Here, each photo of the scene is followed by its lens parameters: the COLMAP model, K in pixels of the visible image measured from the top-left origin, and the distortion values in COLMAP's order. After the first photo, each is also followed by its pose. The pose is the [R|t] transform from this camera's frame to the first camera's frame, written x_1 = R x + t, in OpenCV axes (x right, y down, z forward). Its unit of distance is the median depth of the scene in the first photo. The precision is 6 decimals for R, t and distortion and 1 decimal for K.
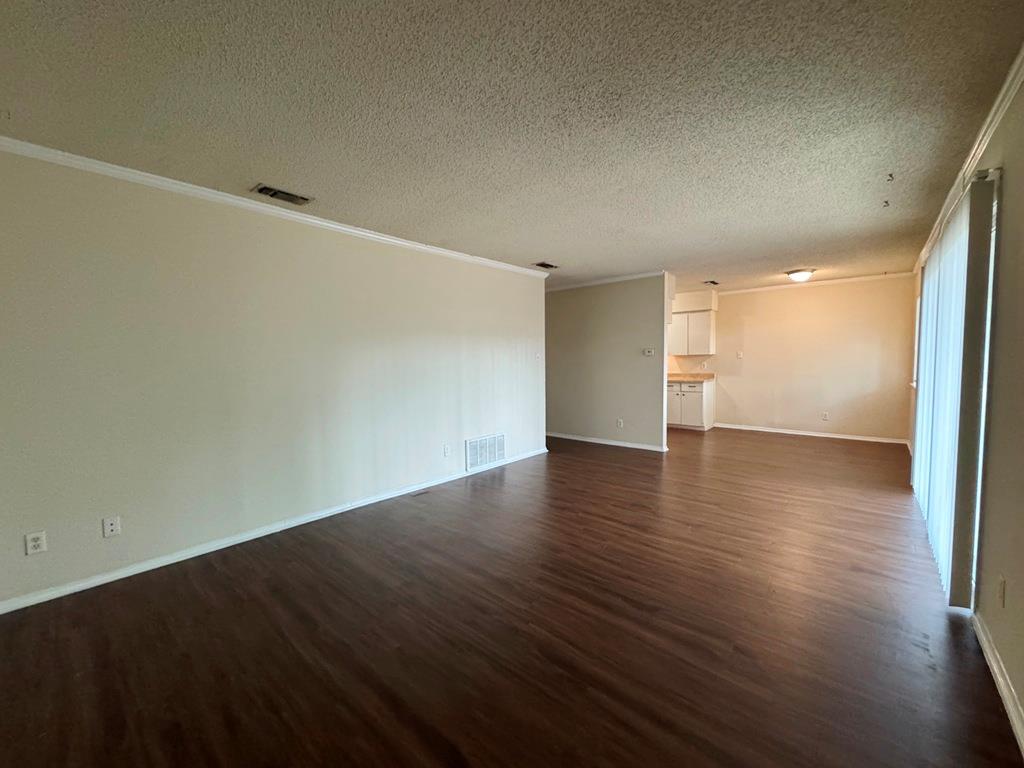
lens RADIAL K [[414.4, 0, 510.5], [0, 414.4, 379.7], [0, 0, 1]] dist [-0.001200, 0.000106]
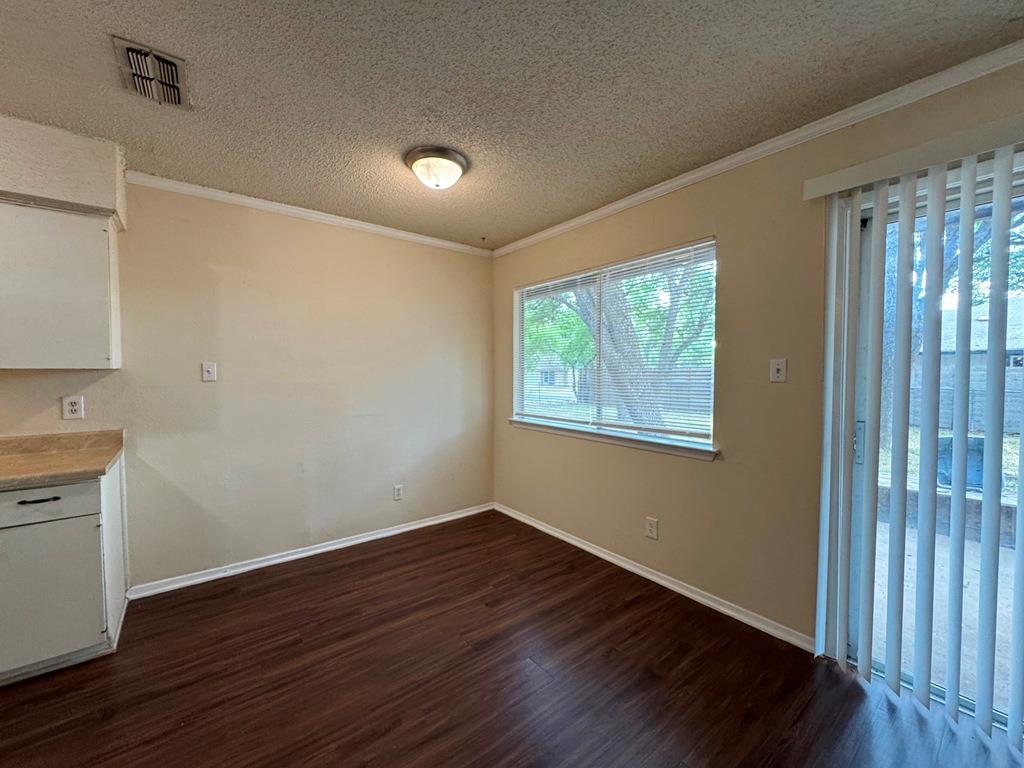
lens RADIAL K [[414.4, 0, 510.5], [0, 414.4, 379.7], [0, 0, 1]] dist [-0.001200, 0.000106]
pose [[0.206182, -0.008053, 0.978480, 0.255211], [0.048784, 0.998807, -0.002059, -0.039550], [-0.977297, 0.048159, 0.206329, 0.669395]]
